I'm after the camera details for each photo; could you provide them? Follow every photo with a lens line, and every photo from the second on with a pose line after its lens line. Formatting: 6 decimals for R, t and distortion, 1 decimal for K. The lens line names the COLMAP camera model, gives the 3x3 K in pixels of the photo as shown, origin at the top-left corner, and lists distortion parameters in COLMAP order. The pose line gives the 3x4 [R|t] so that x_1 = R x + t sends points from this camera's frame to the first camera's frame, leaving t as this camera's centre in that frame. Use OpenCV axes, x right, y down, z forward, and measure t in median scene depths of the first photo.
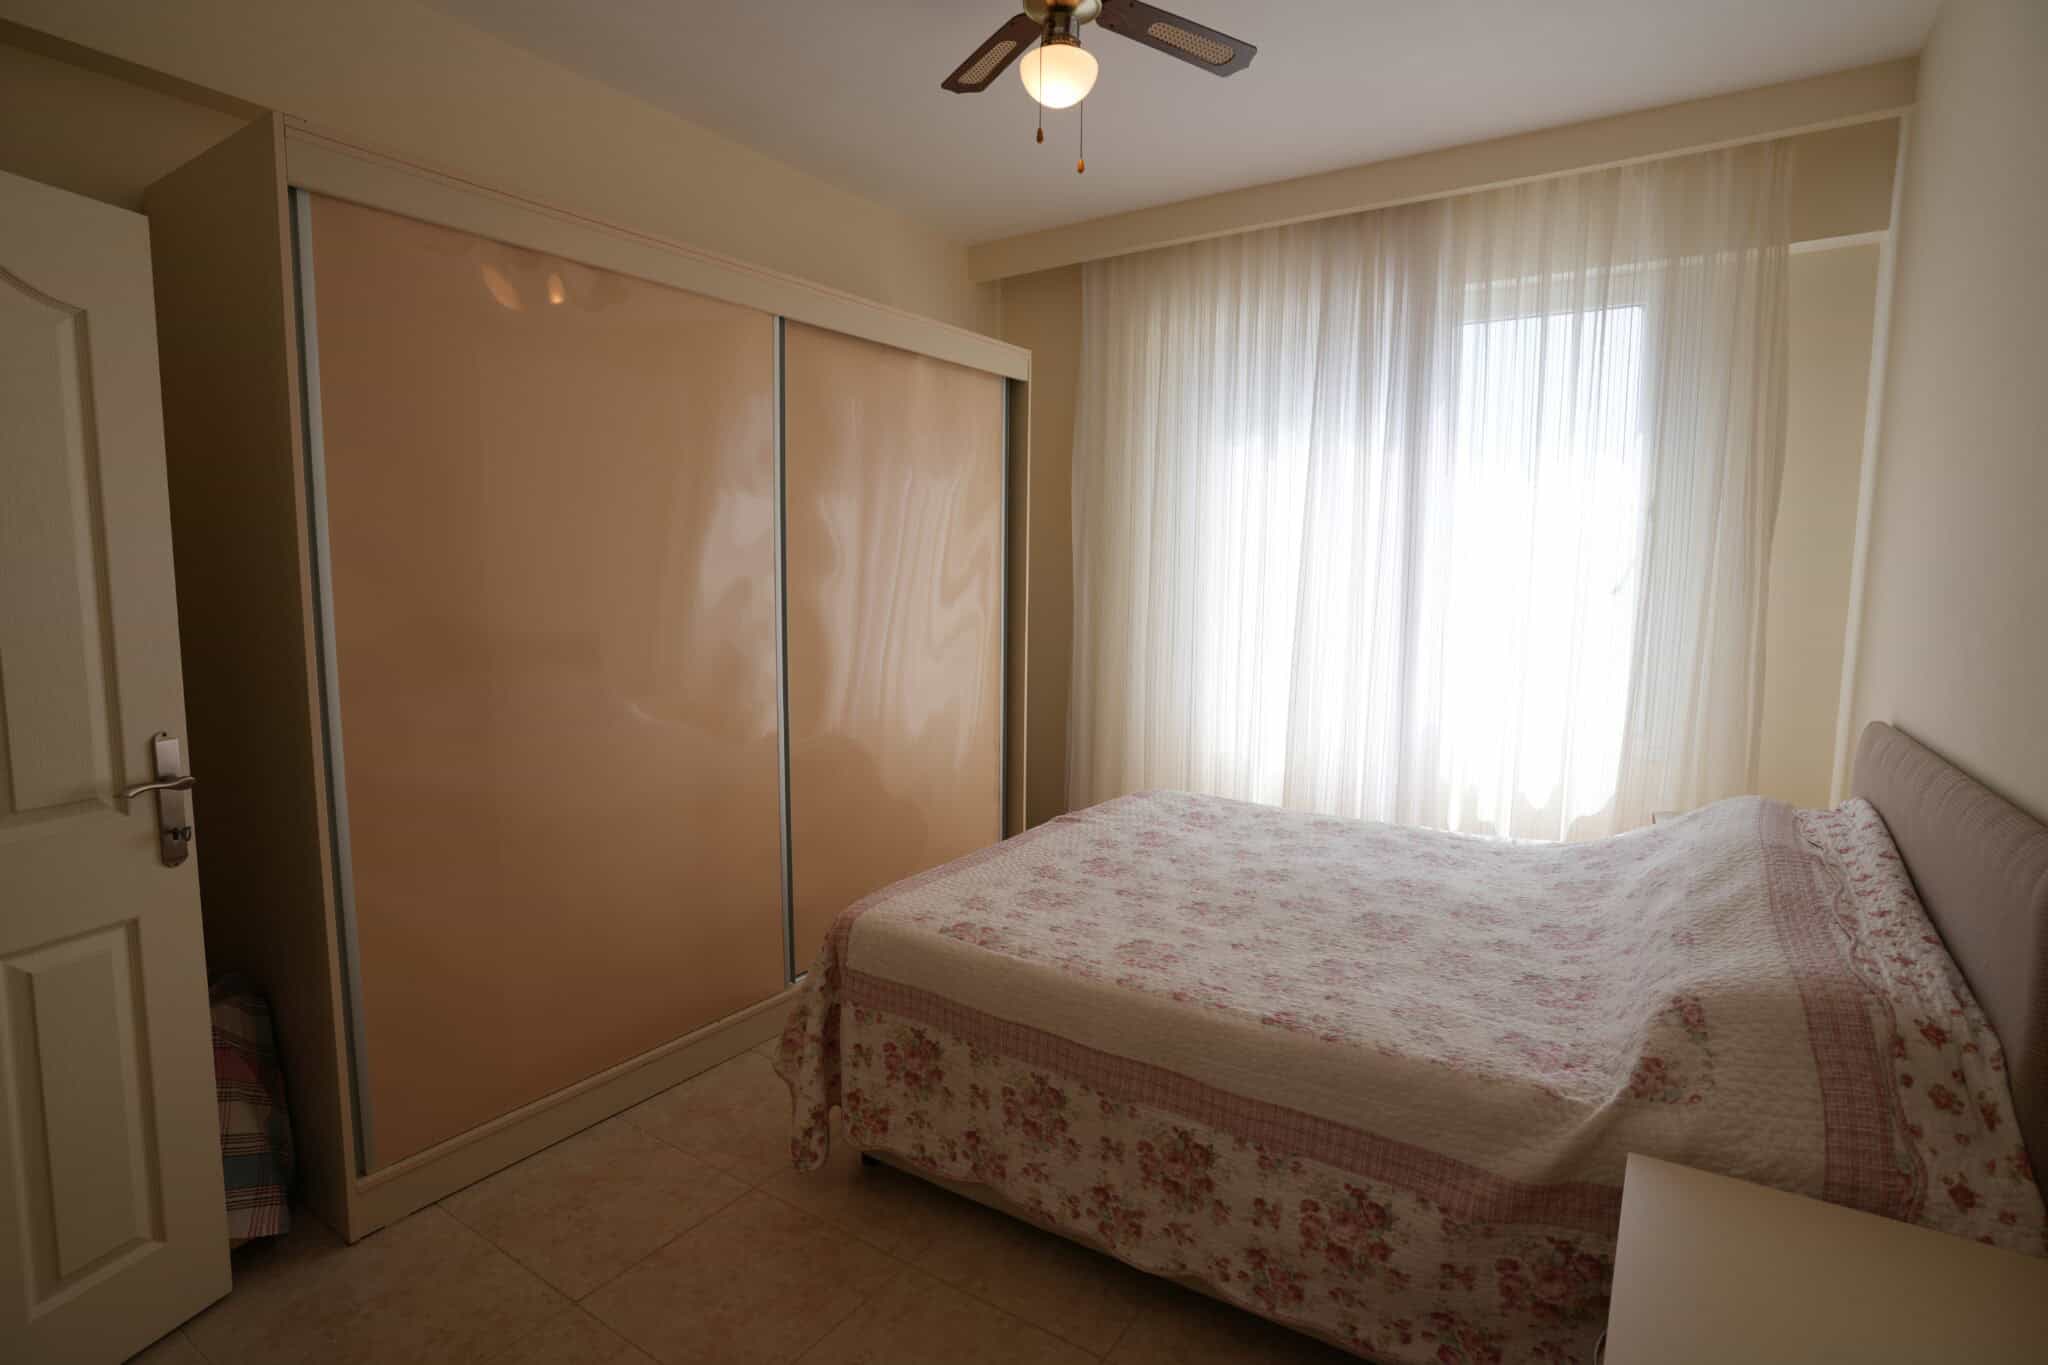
lens RADIAL K [[1024.4, 0, 1024.0], [0, 1024.4, 682.5], [0, 0, 1]] dist [-0.049664, -0.000242]
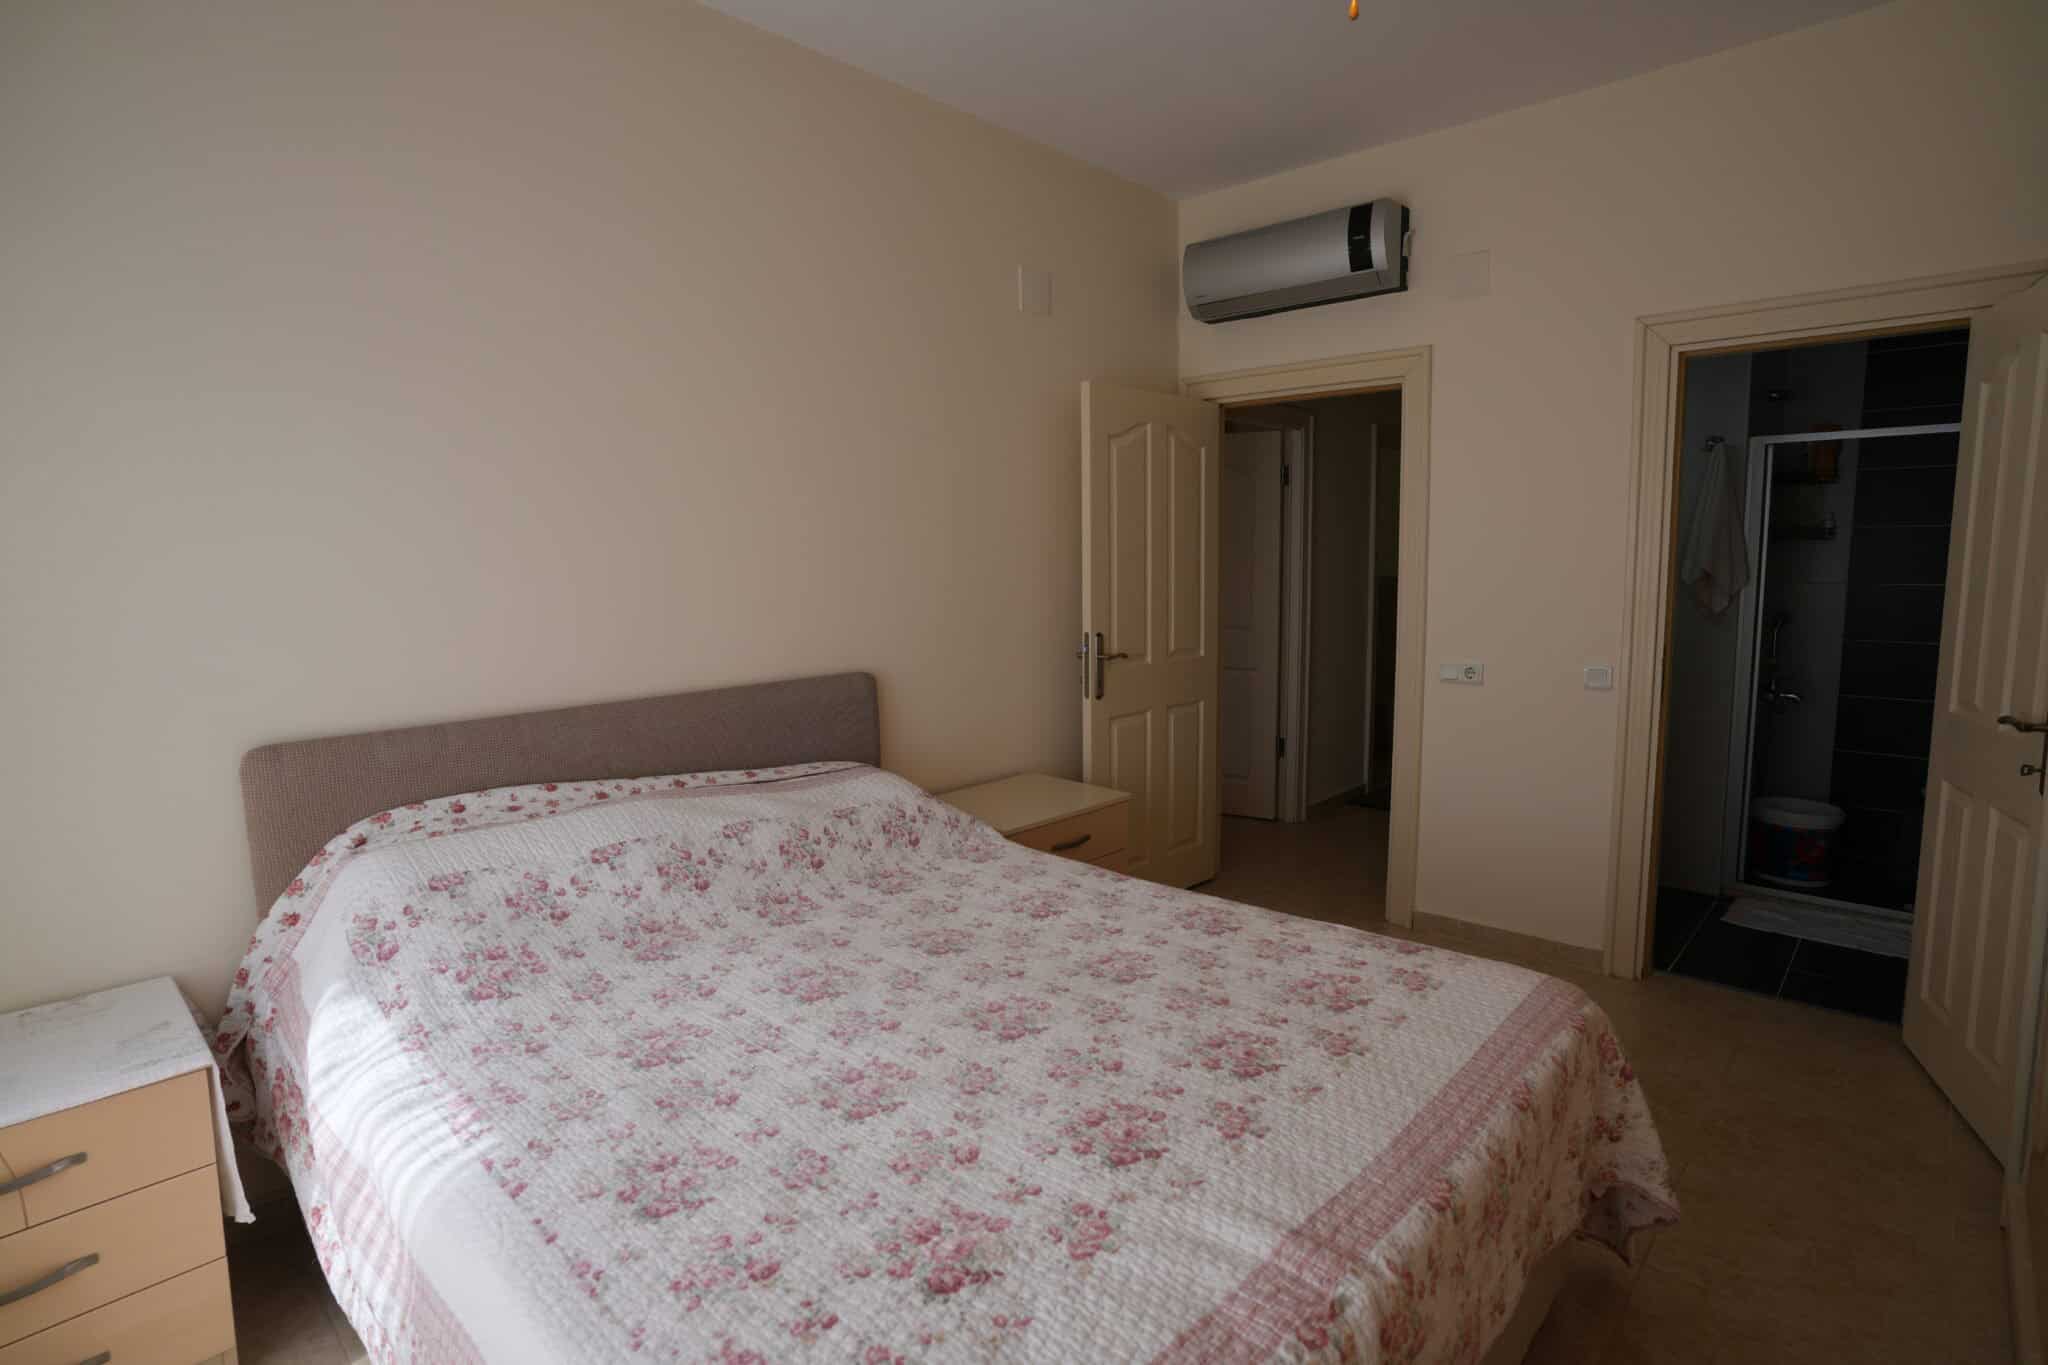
lens RADIAL K [[1024.4, 0, 1024.0], [0, 1024.4, 682.5], [0, 0, 1]] dist [-0.049664, -0.000242]
pose [[-0.985716, -0.016389, 0.167617, 0.118909], [0.023057, 0.972751, 0.230705, -0.187531], [-0.166830, 0.231274, -0.958478, 1.695309]]
